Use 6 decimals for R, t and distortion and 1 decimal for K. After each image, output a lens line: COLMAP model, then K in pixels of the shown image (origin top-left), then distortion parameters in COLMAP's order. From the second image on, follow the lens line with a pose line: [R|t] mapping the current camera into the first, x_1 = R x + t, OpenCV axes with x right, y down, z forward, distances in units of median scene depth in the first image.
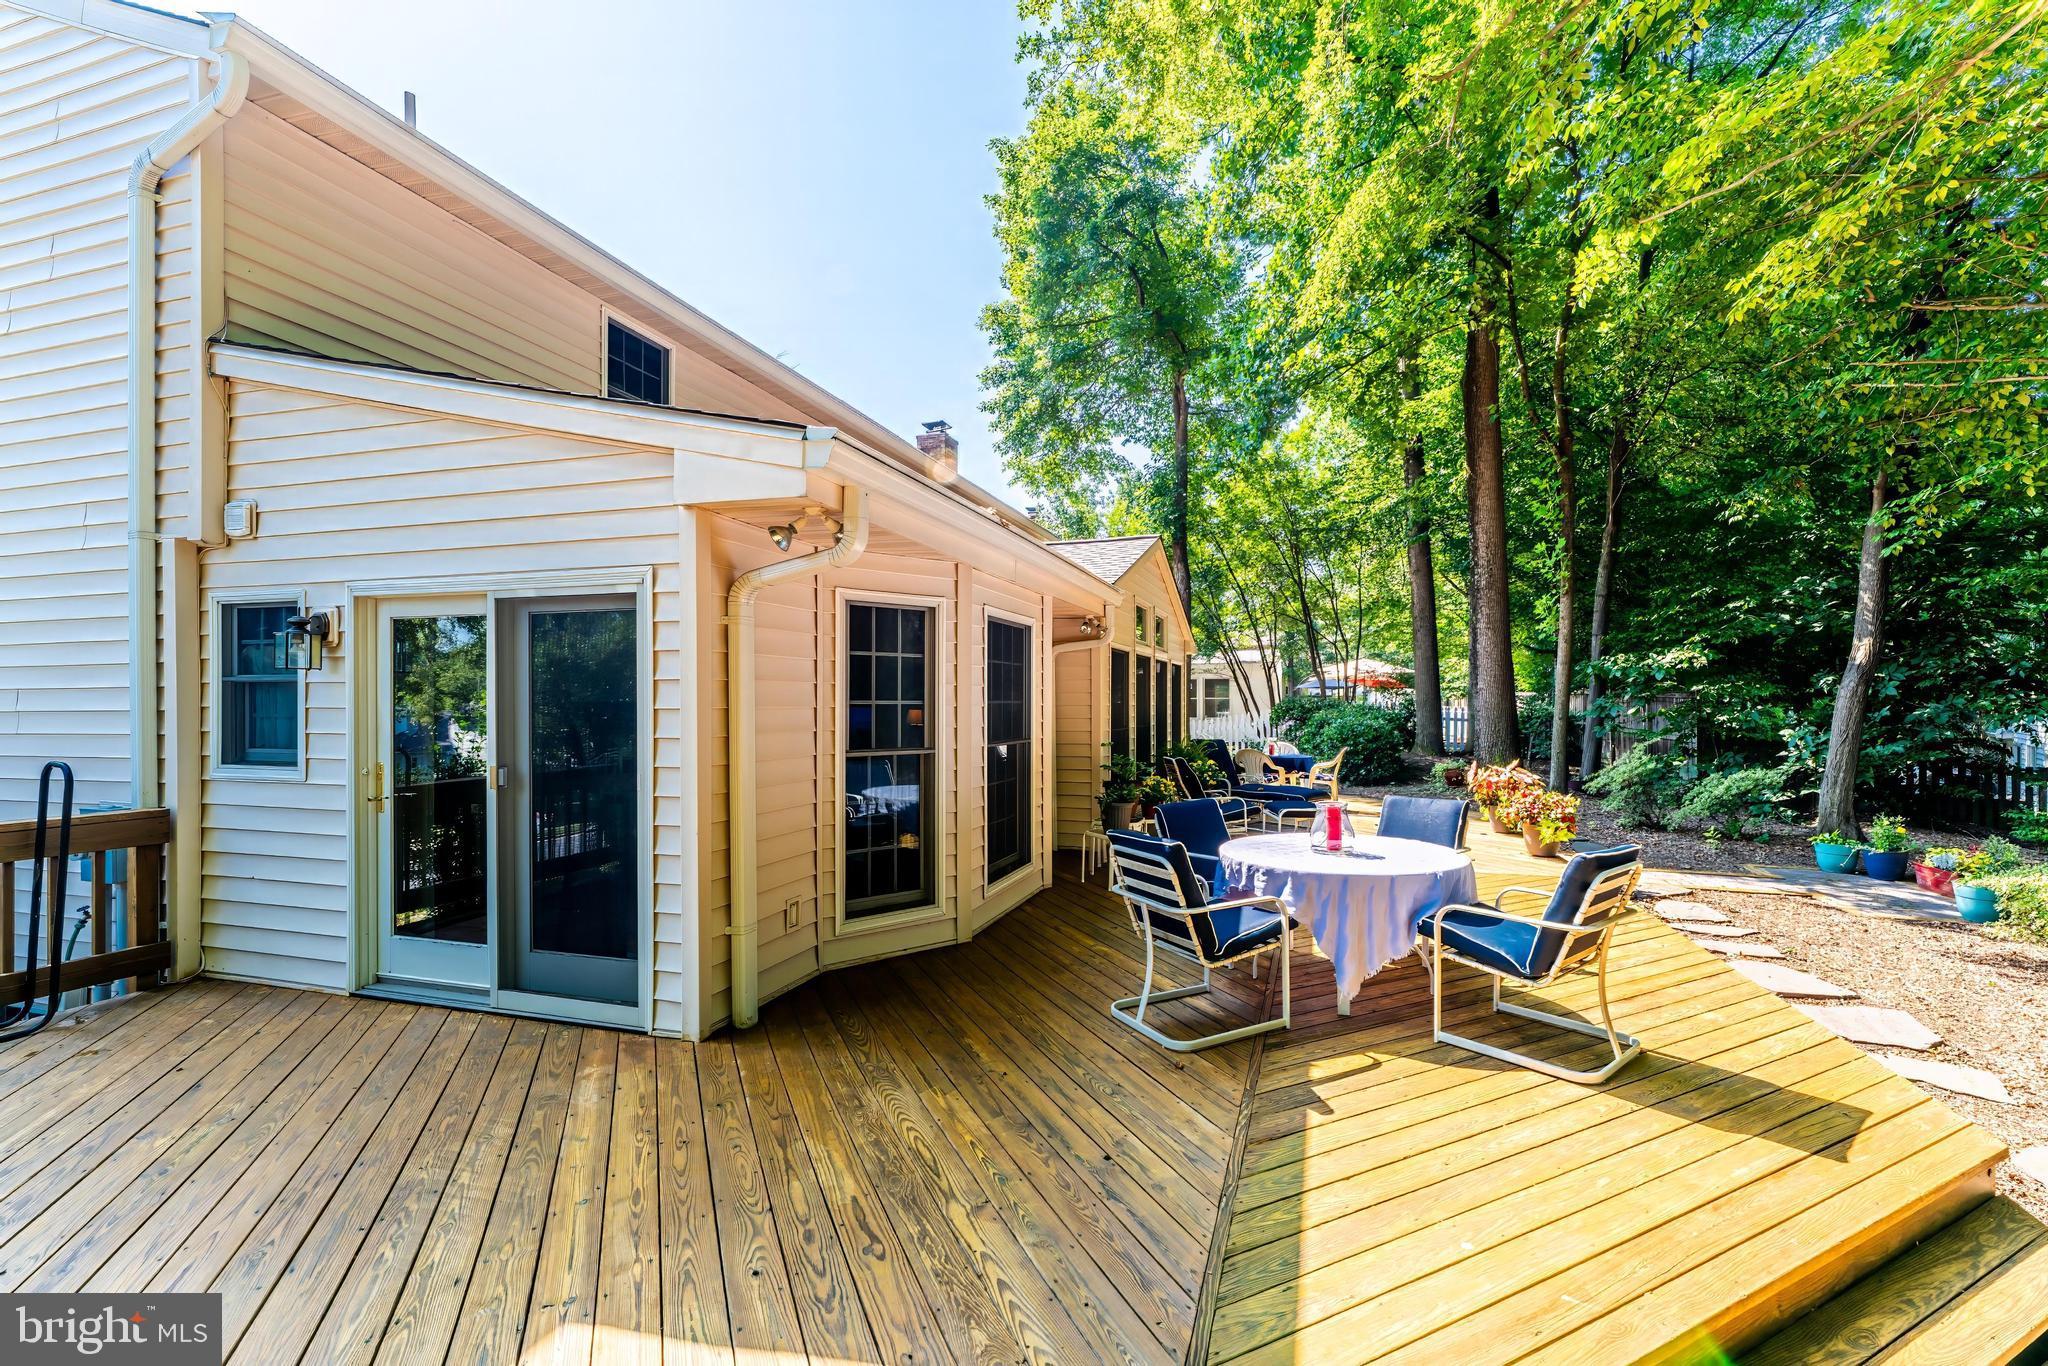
lens RADIAL K [[839.5, 0, 1070.8], [0, 839.5, 718.1], [0, 0, 1]] dist [-0.000059, -0.000082]
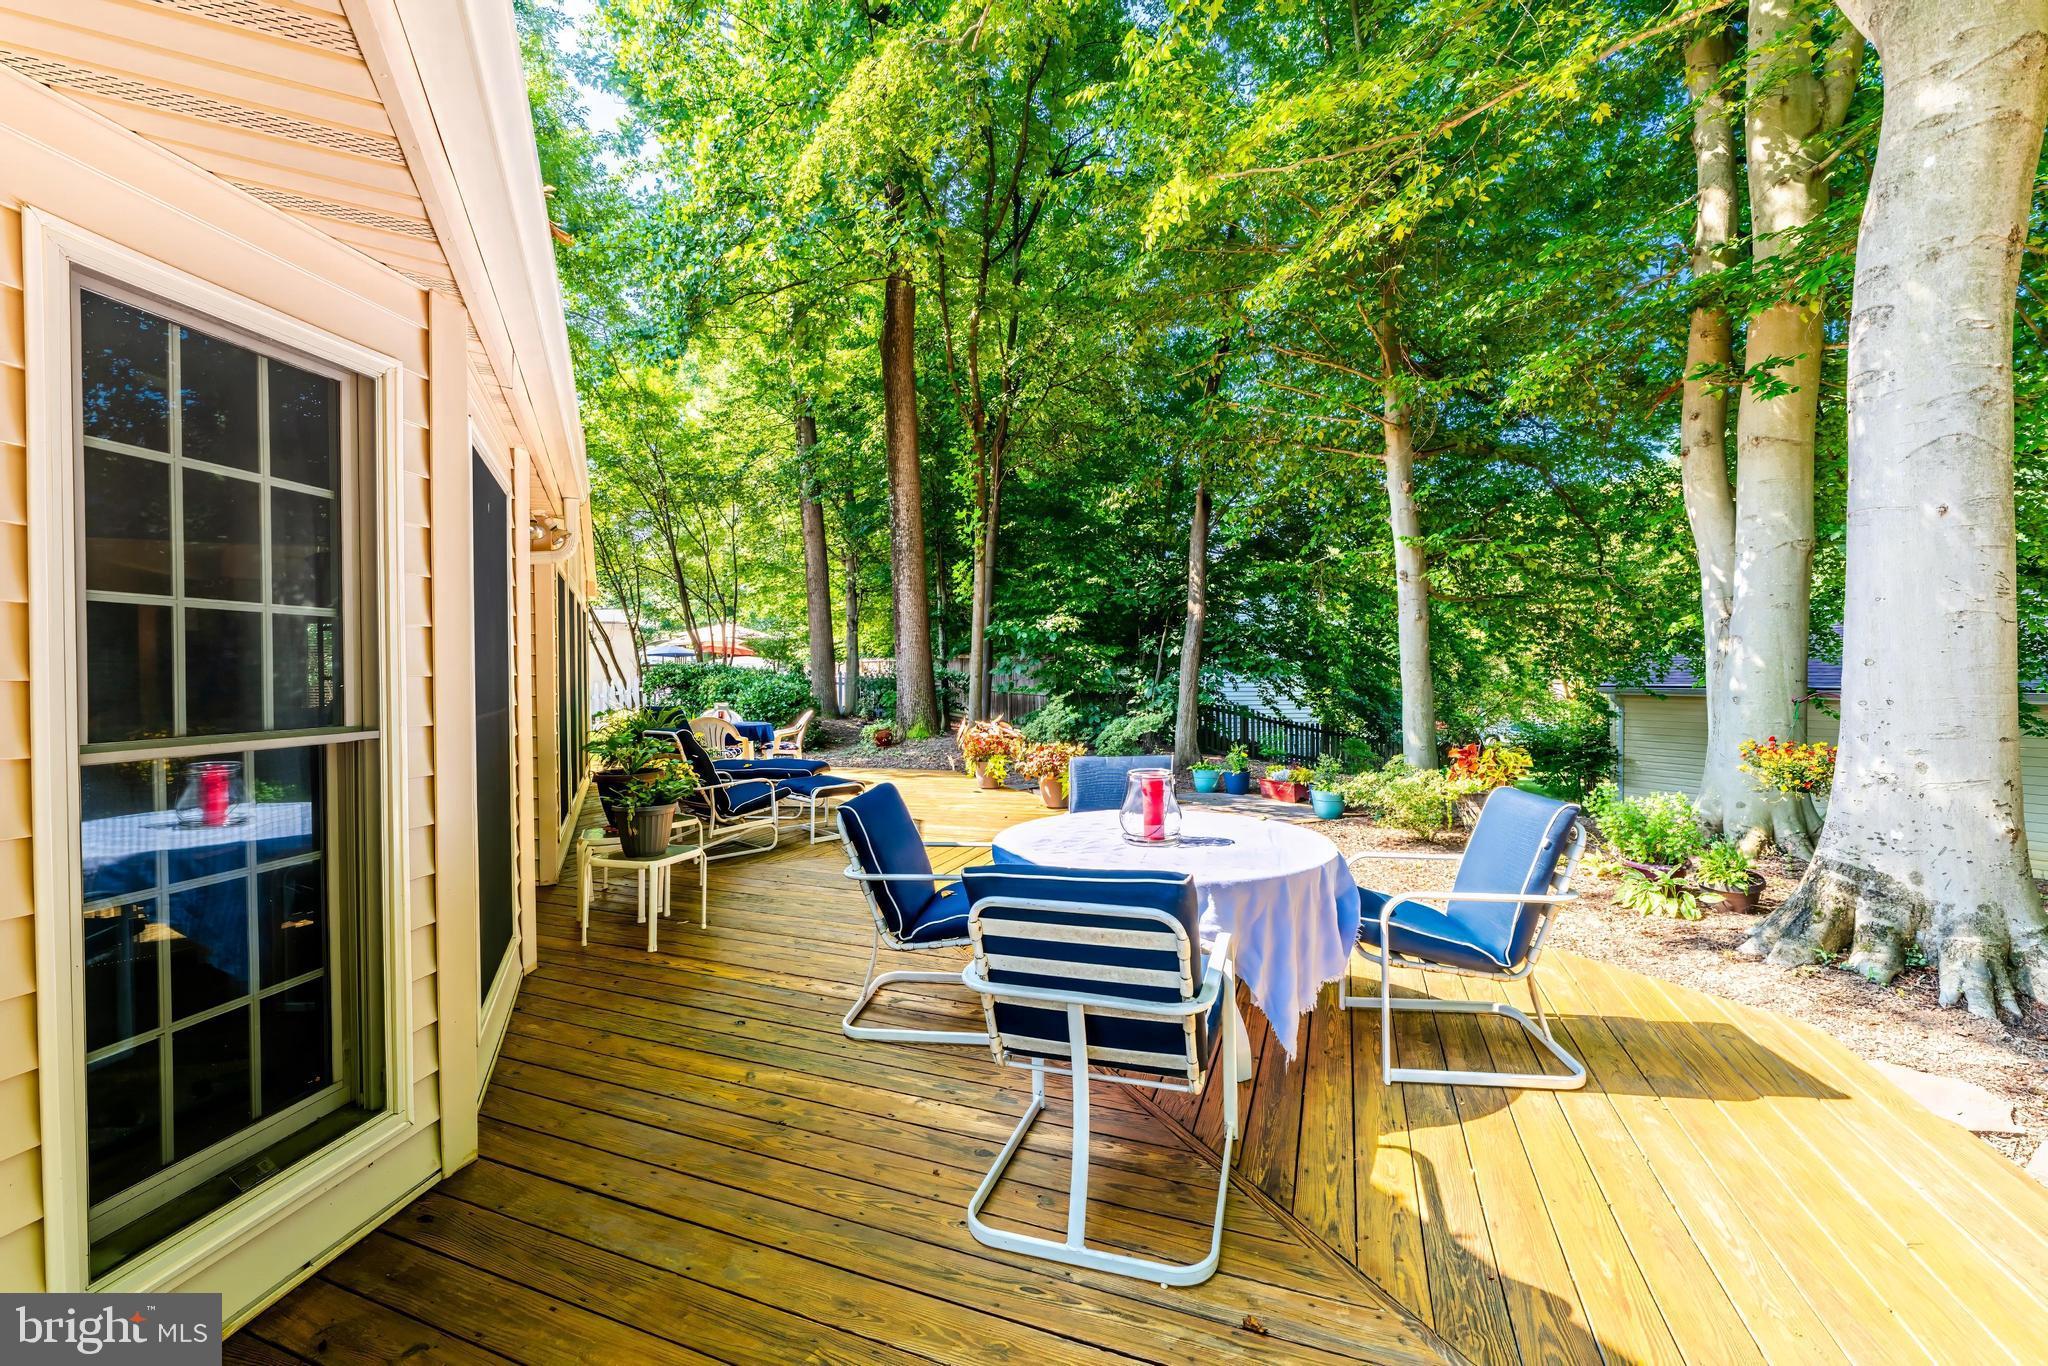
lens RADIAL K [[815.9, 0, 1024.0], [0, 815.9, 683.0], [0, 0, 1]] dist [-0.001067, -0.000288]
pose [[0.738788, -0.016190, 0.673743, -0.191946], [0.020379, 0.999791, 0.001679, 0.020559], [-0.673629, 0.012490, 0.738964, 0.486353]]
